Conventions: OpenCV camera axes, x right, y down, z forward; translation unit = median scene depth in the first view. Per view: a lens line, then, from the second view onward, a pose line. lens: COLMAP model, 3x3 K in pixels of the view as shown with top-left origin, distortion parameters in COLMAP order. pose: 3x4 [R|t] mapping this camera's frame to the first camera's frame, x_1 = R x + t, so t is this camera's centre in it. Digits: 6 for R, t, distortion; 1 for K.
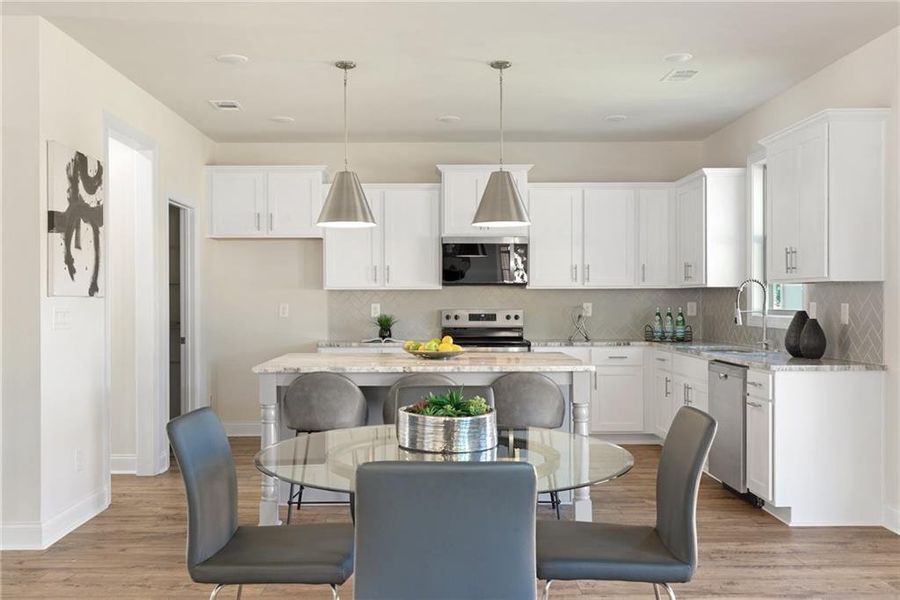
lens RADIAL K [[825.7, 0, 450.0], [0, 825.7, 300.0], [0, 0, 1]] dist [0.006629, 0.000106]
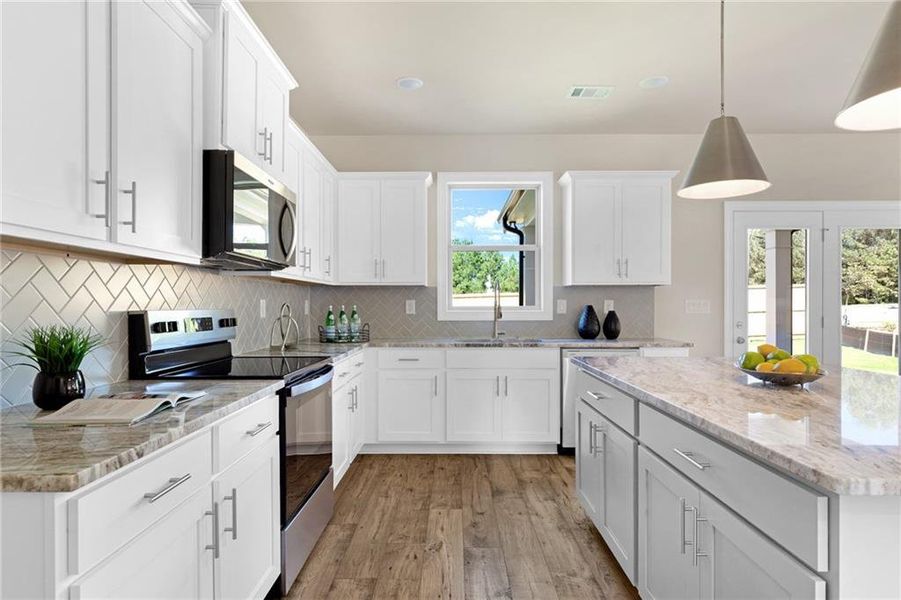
lens RADIAL K [[479.2, 0, 448.6], [0, 479.2, 304.4], [0, 0, 1]] dist [0.027456, -0.000143]
pose [[0.027298, 0.004206, 0.999618, -0.273297], [0.002012, 0.999989, -0.004263, 0.010253], [-0.999625, 0.002128, 0.027289, 0.870071]]
